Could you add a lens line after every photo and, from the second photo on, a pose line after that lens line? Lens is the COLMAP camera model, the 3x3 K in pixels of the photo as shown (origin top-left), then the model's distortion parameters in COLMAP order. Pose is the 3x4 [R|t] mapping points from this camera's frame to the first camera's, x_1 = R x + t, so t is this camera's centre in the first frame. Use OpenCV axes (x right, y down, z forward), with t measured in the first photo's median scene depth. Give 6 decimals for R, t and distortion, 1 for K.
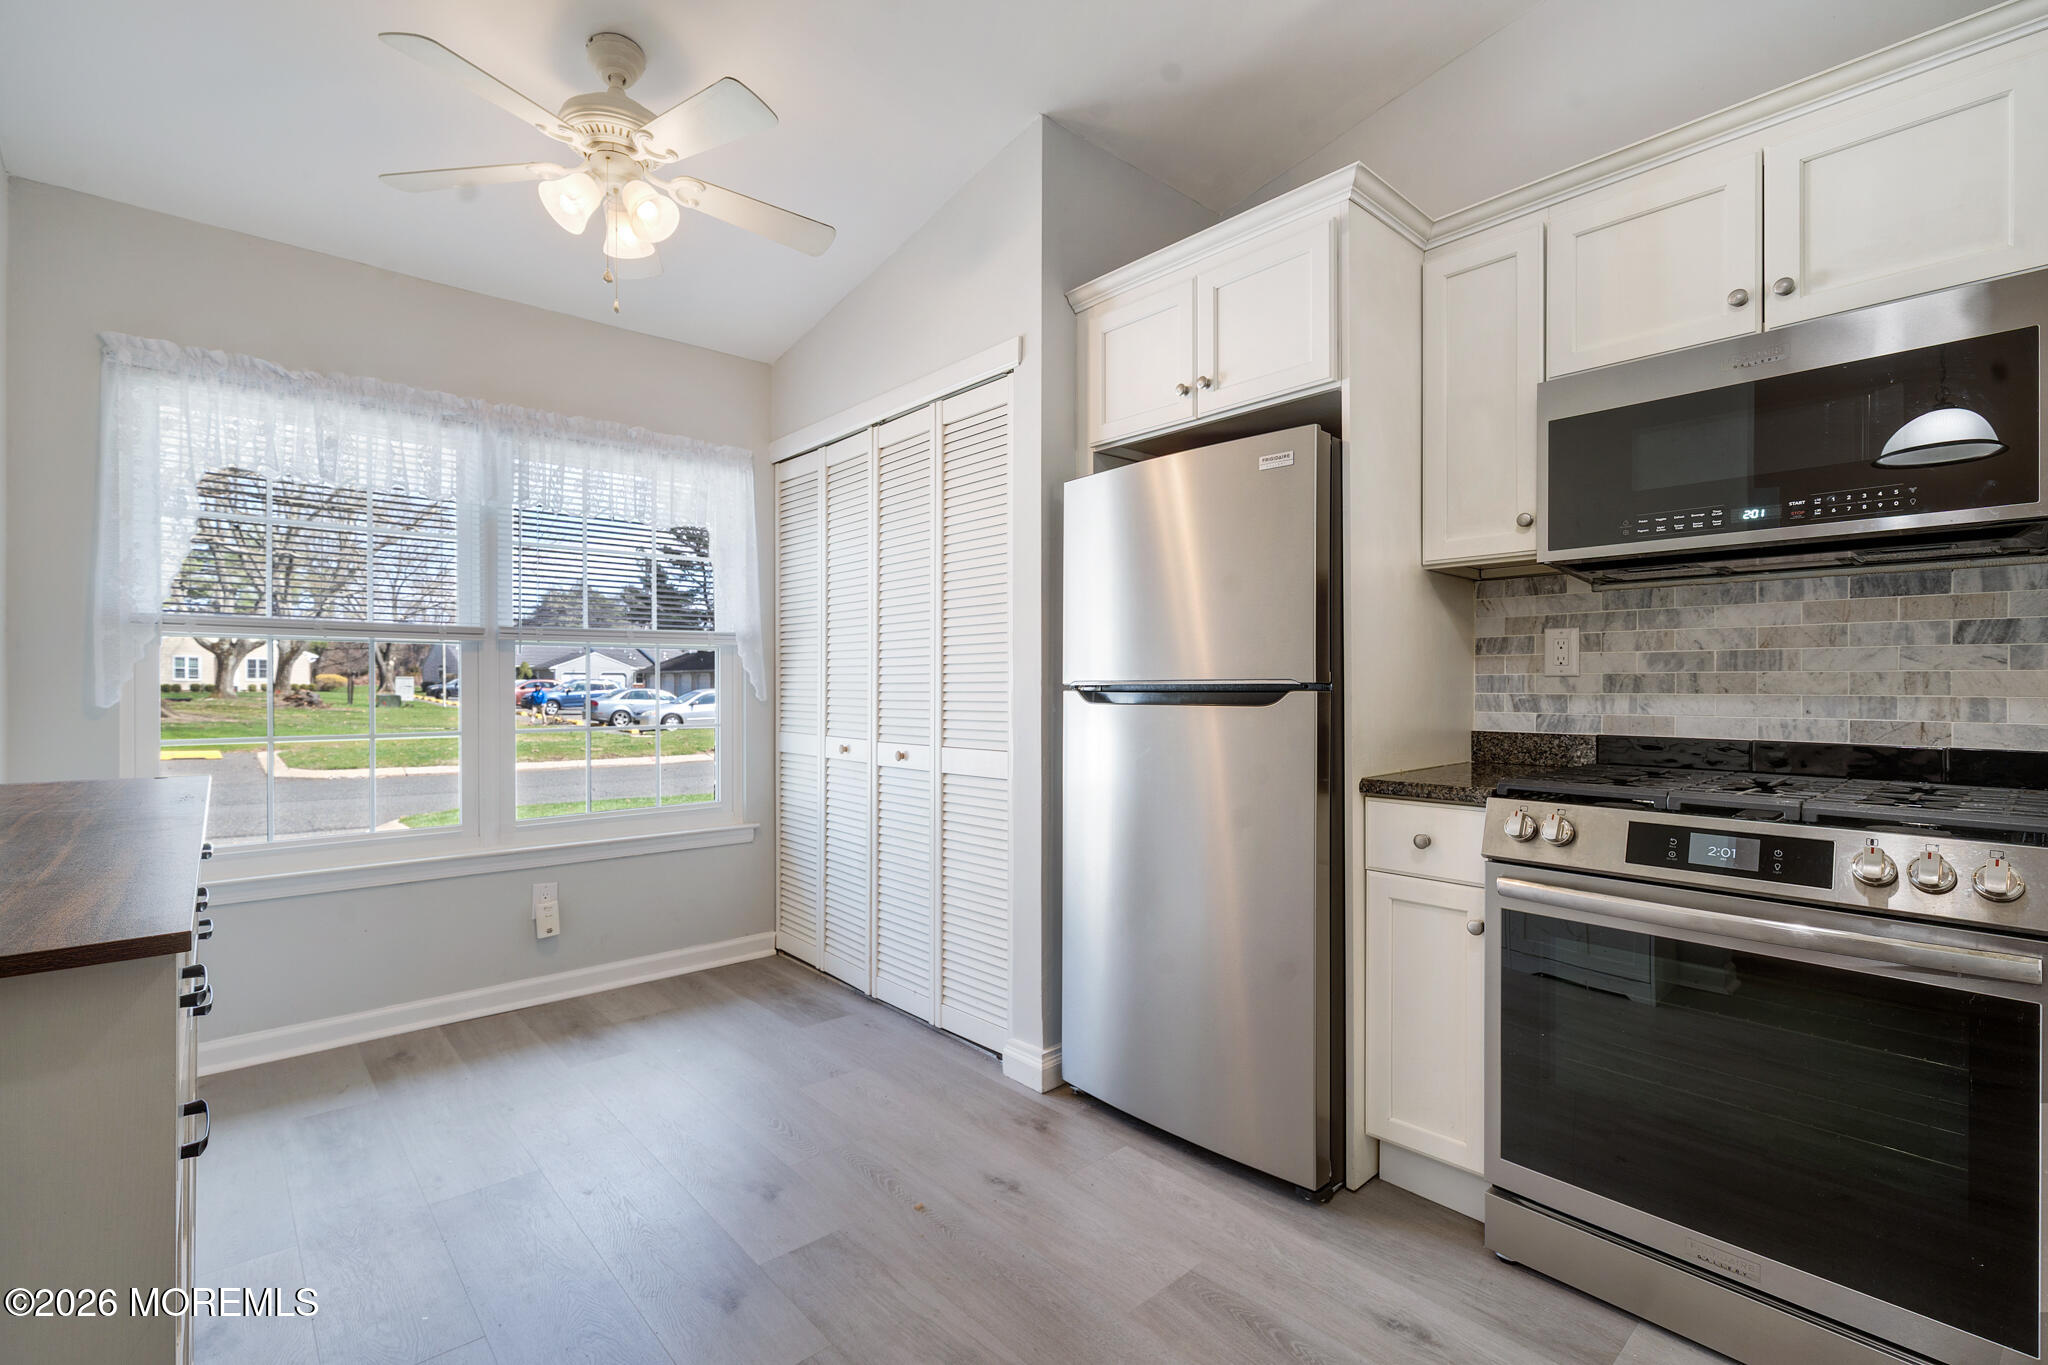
lens RADIAL K [[918.6, 0, 1019.0], [0, 918.6, 685.3], [0, 0, 1]] dist [-0.000541, 0.000224]
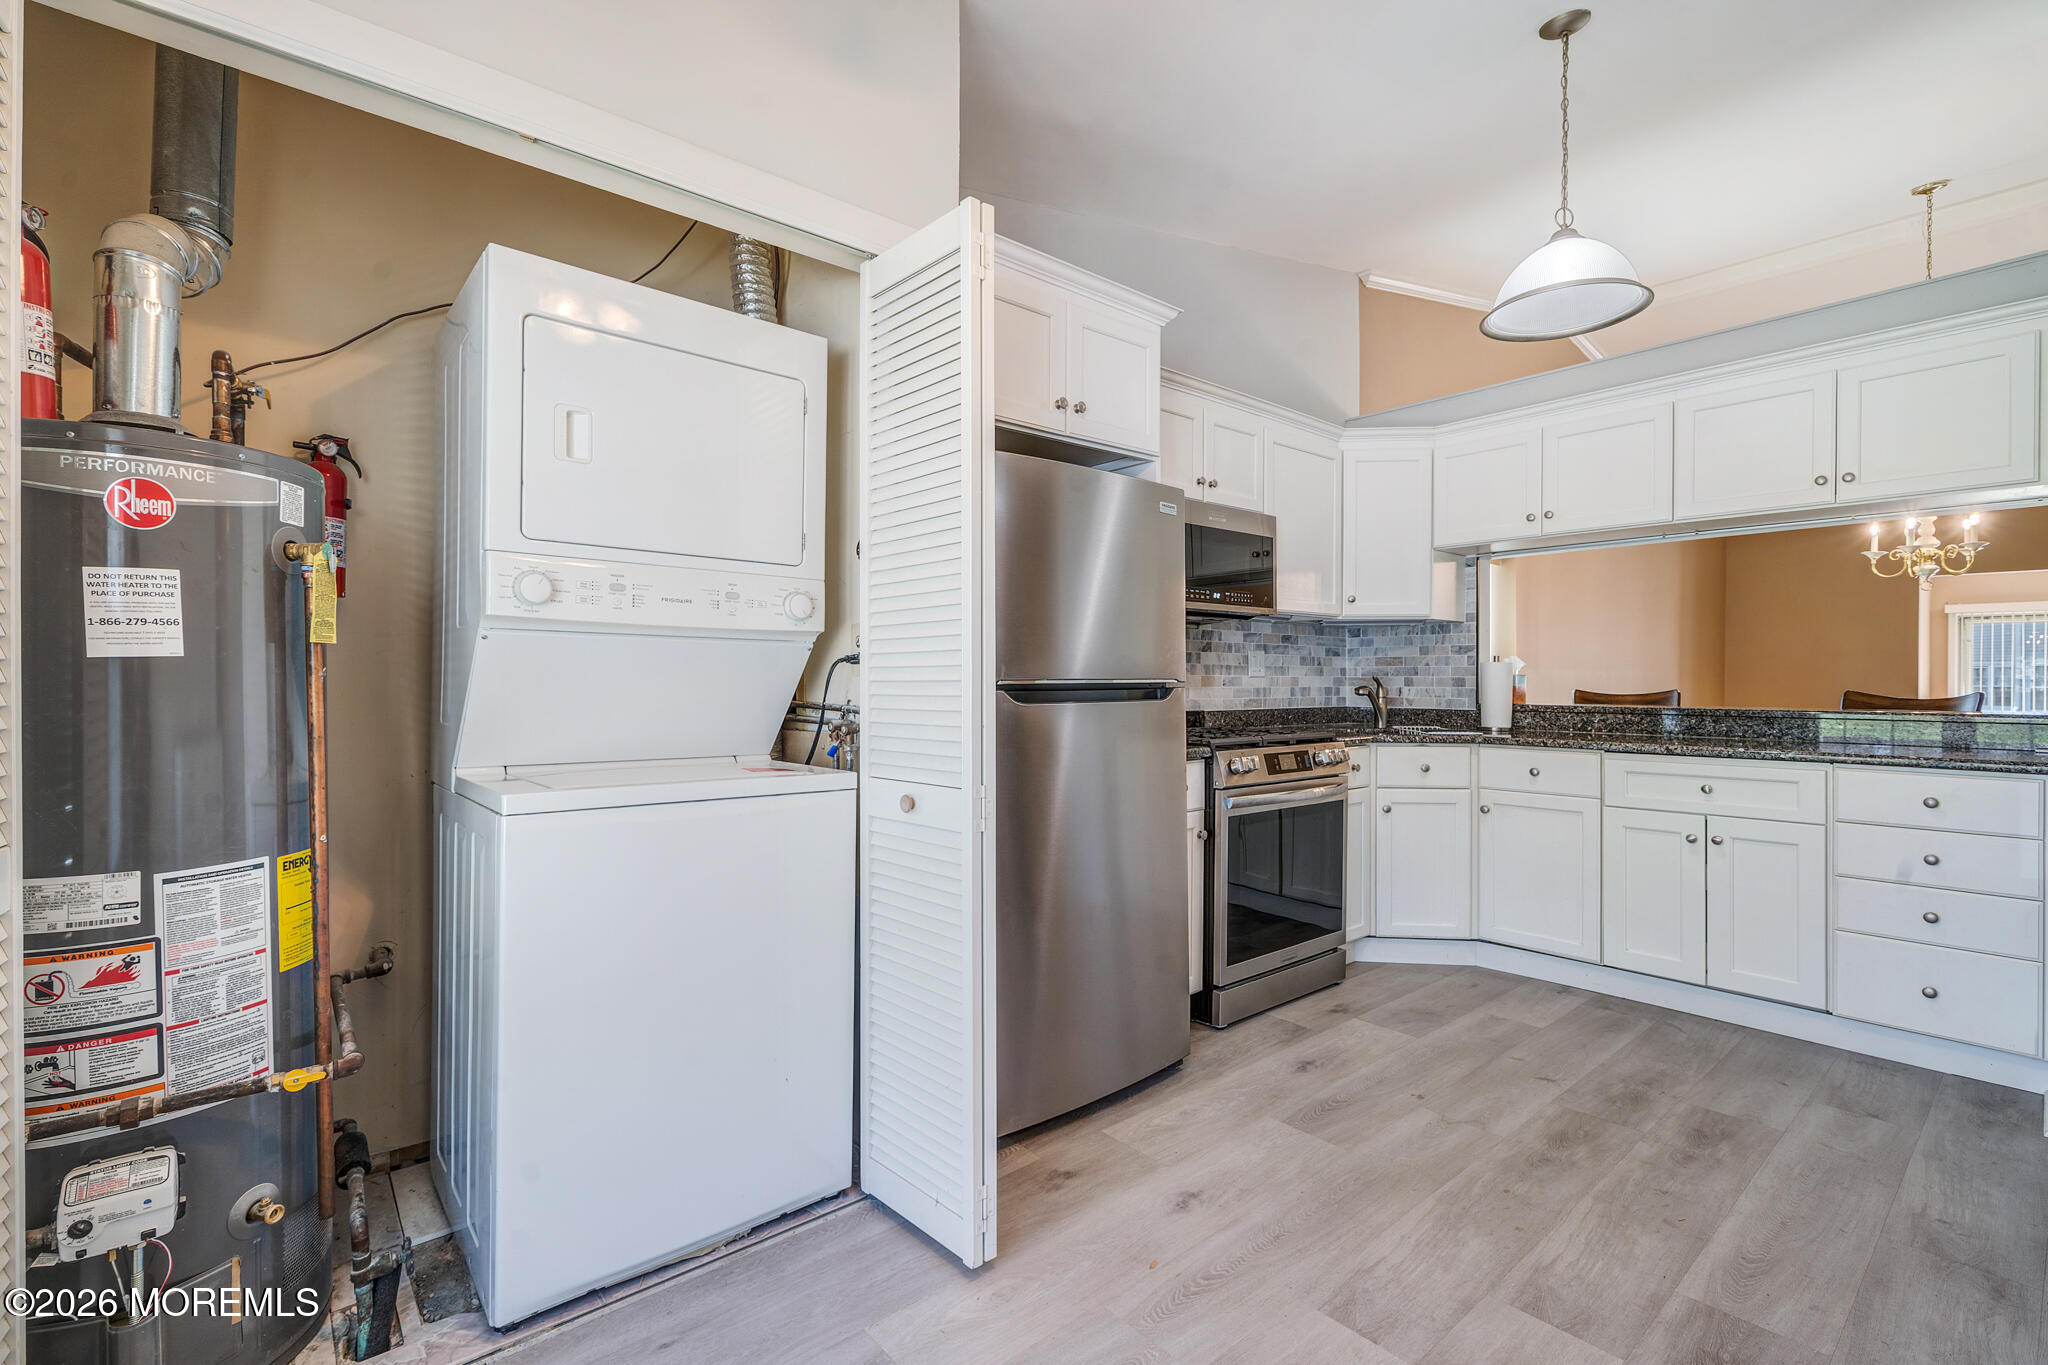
lens RADIAL K [[894.6, 0, 1024.0], [0, 894.6, 682.5], [0, 0, 1]] dist [0.001377, 0.000158]
pose [[0.030749, -0.003710, 0.999520, -0.956542], [0.000661, 0.999993, 0.003691, -0.005888], [-0.999527, 0.000548, 0.030751, 1.137415]]
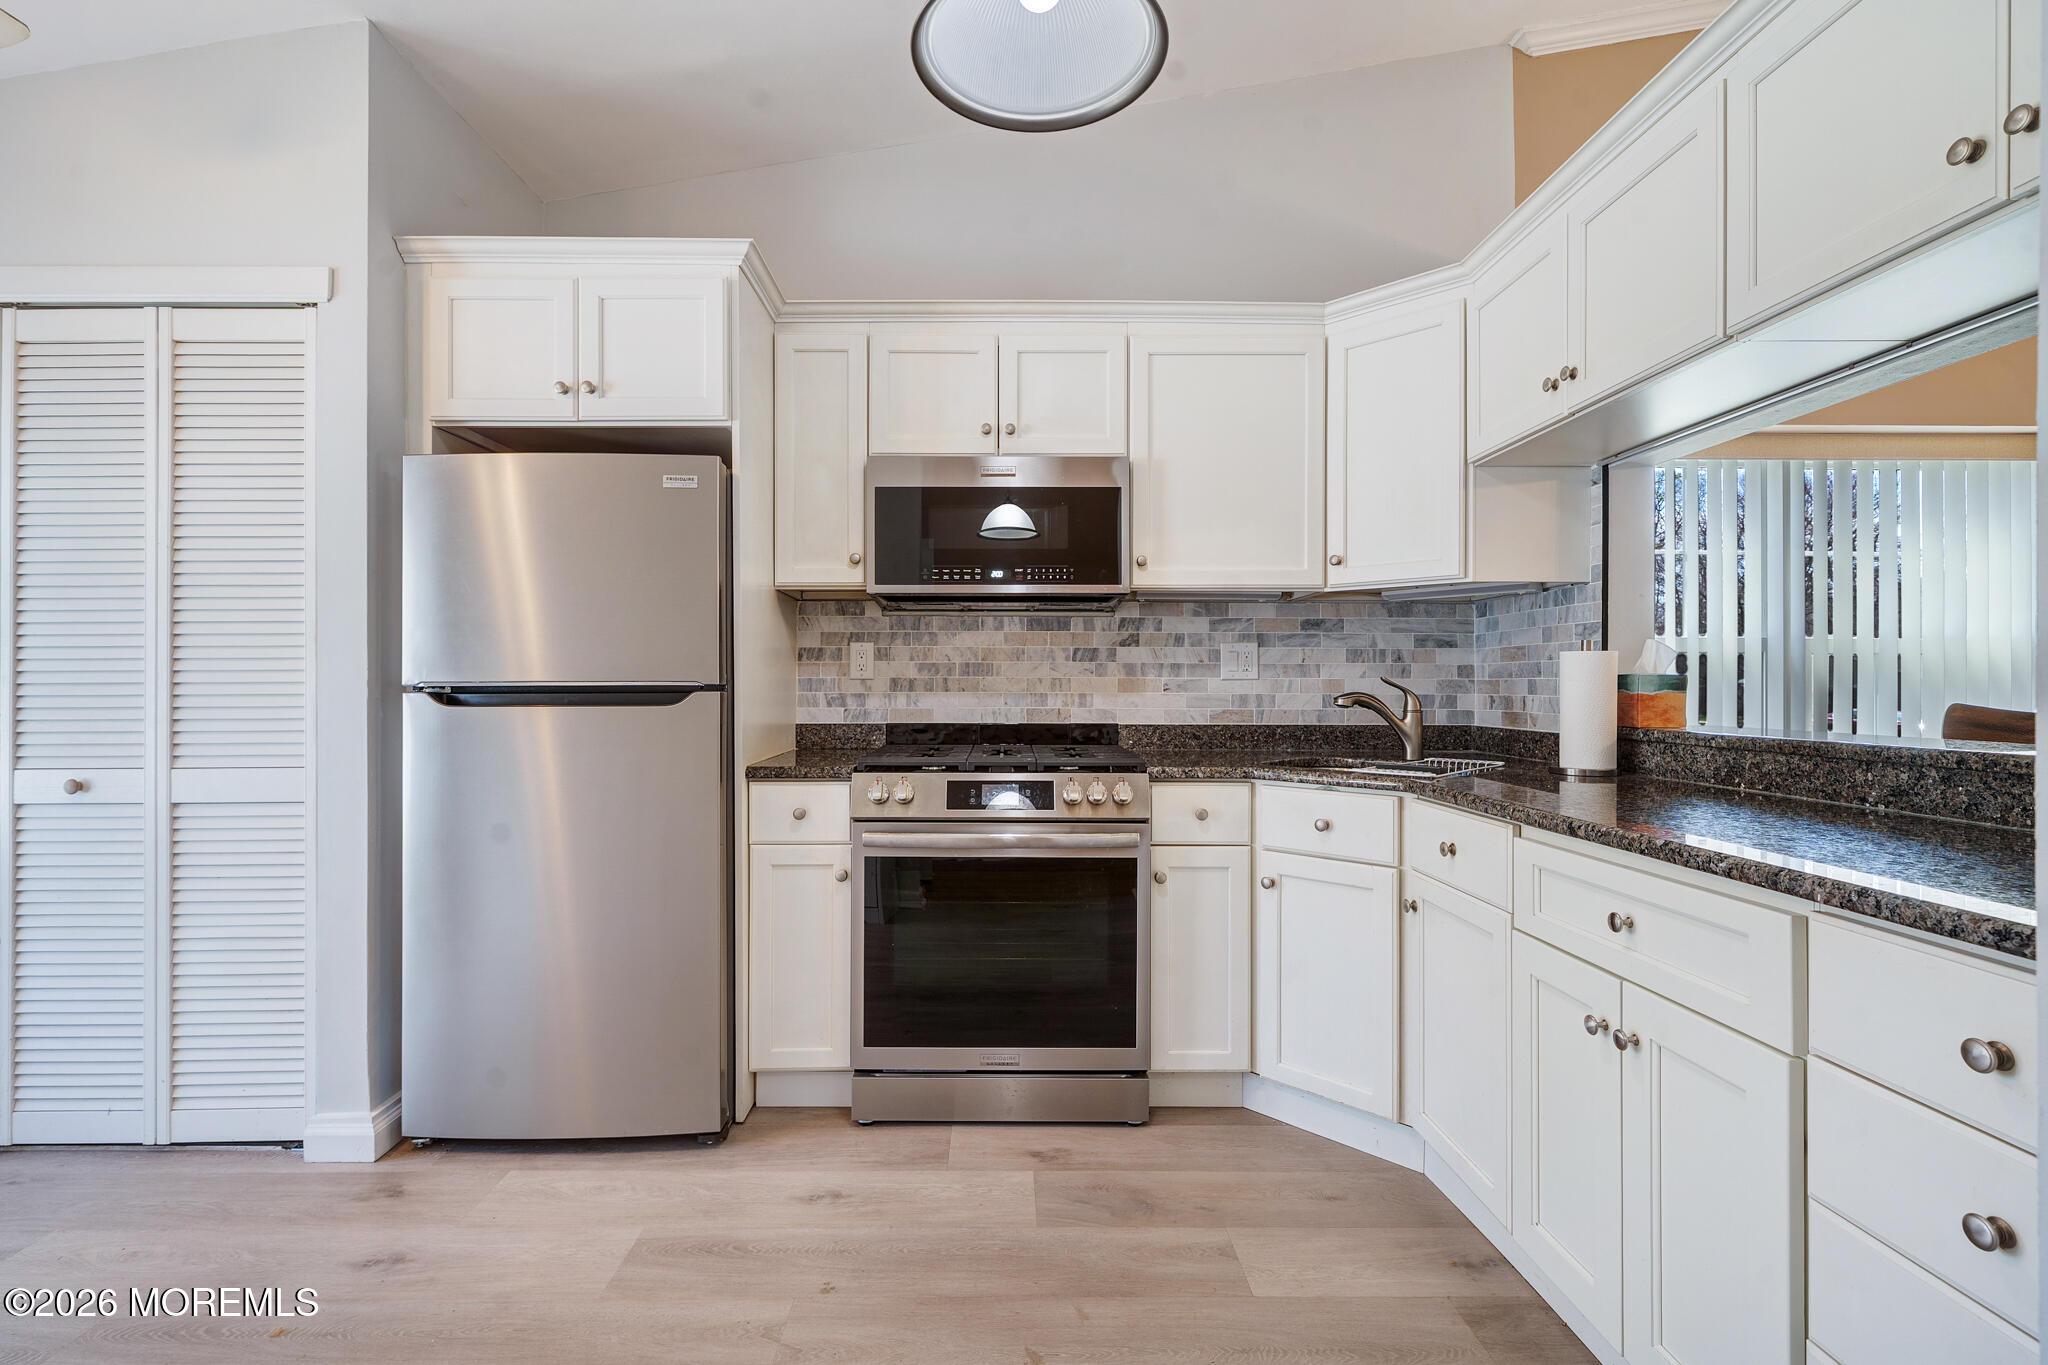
lens RADIAL K [[918.6, 0, 1019.0], [0, 918.6, 685.3], [0, 0, 1]] dist [-0.000541, 0.000224]
pose [[0.653689, 0.000045, 0.756764, -0.278075], [0.000118, 1.000000, -0.000162, -0.001136], [-0.756764, 0.000195, 0.653689, -0.021484]]
